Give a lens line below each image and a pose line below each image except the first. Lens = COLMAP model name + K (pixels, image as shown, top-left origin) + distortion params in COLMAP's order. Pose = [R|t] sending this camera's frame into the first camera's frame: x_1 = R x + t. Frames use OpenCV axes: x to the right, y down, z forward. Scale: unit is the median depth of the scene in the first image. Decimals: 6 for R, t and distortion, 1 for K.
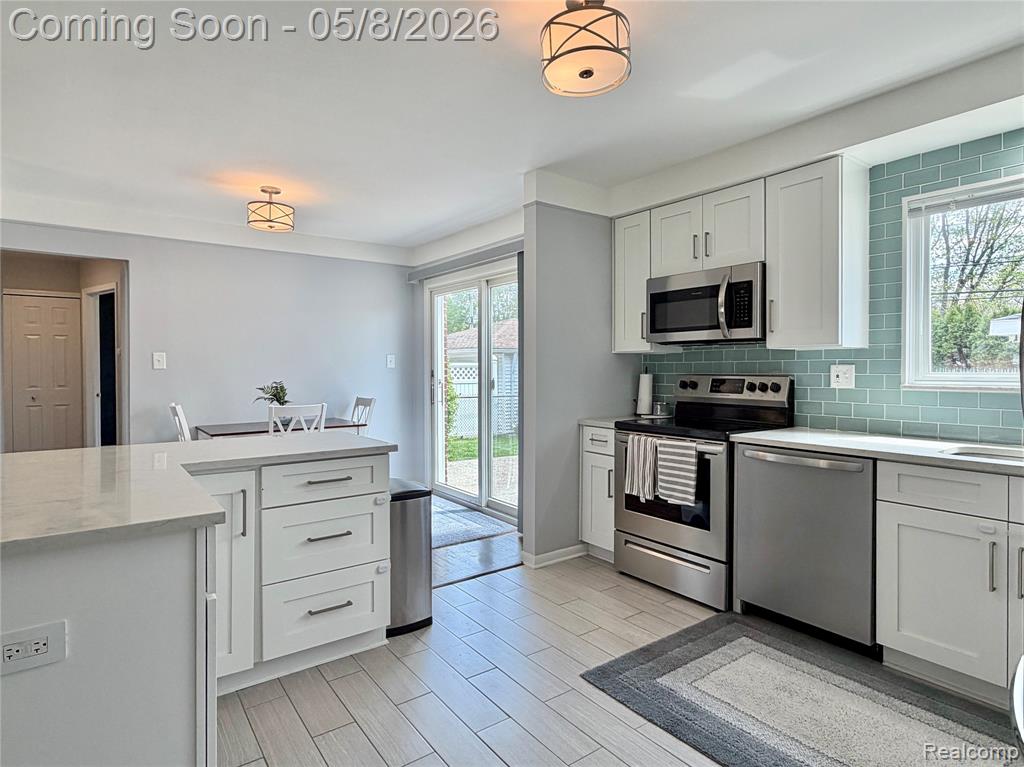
lens RADIAL K [[571.5, 0, 512.0], [0, 571.5, 383.5], [0, 0, 1]] dist [0.000668, 0.000511]
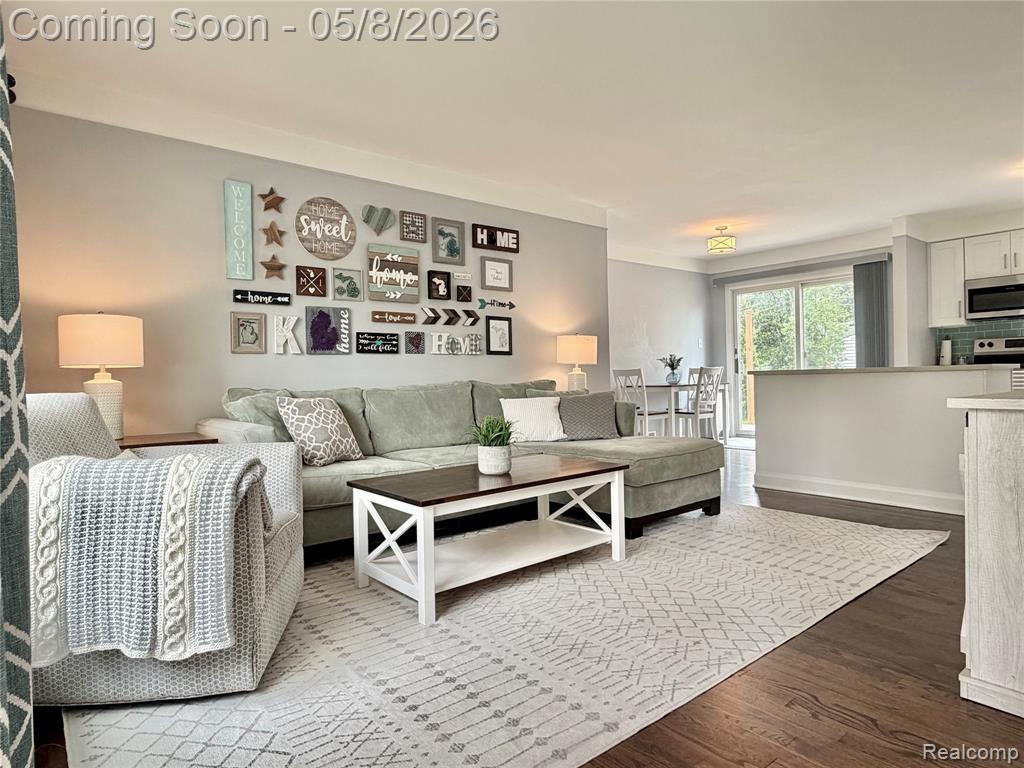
lens RADIAL K [[605.3, 0, 512.0], [0, 605.3, 384.0], [0, 0, 1]] dist [-0.002062, -0.001707]
pose [[0.998440, -0.023318, 0.050724, -1.255110], [0.024199, 0.999566, -0.016815, 0.122666], [-0.050310, 0.018016, 0.998571, -0.722275]]
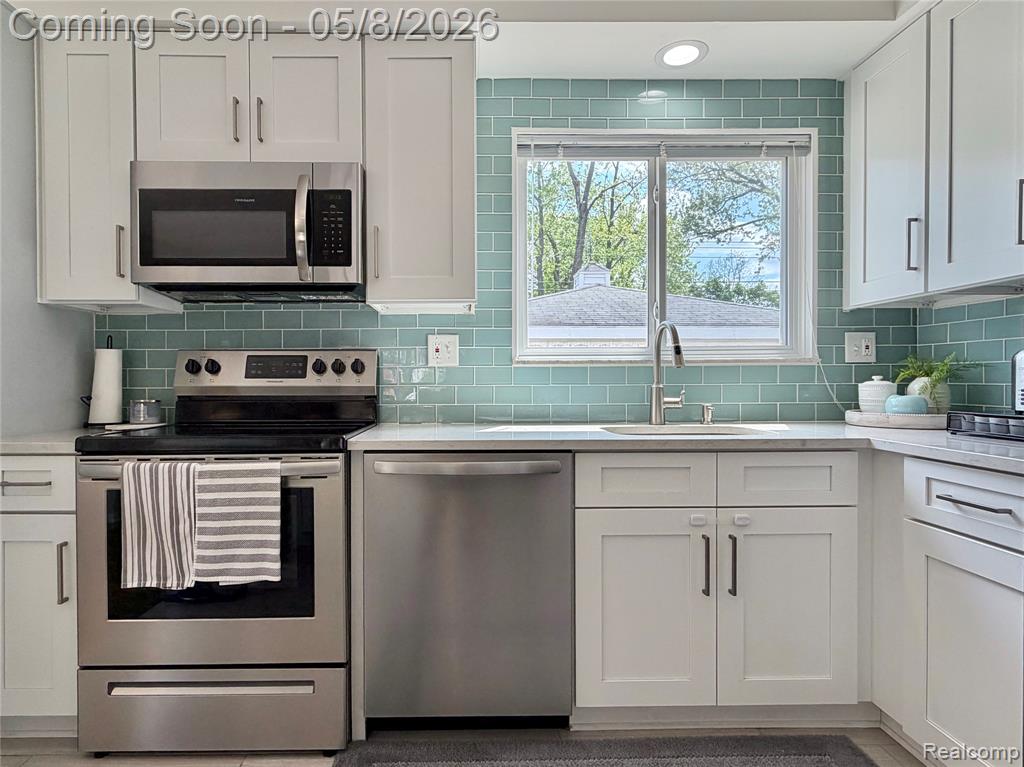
lens RADIAL K [[587.8, 0, 467.5], [0, 587.8, 386.5], [0, 0, 1]] dist [-0.001580, -0.000935]
pose [[0.575849, -0.009077, 0.817506, -0.028915], [0.024522, 0.999680, -0.006174, 0.036413], [-0.817188, 0.023602, 0.575887, 0.482058]]
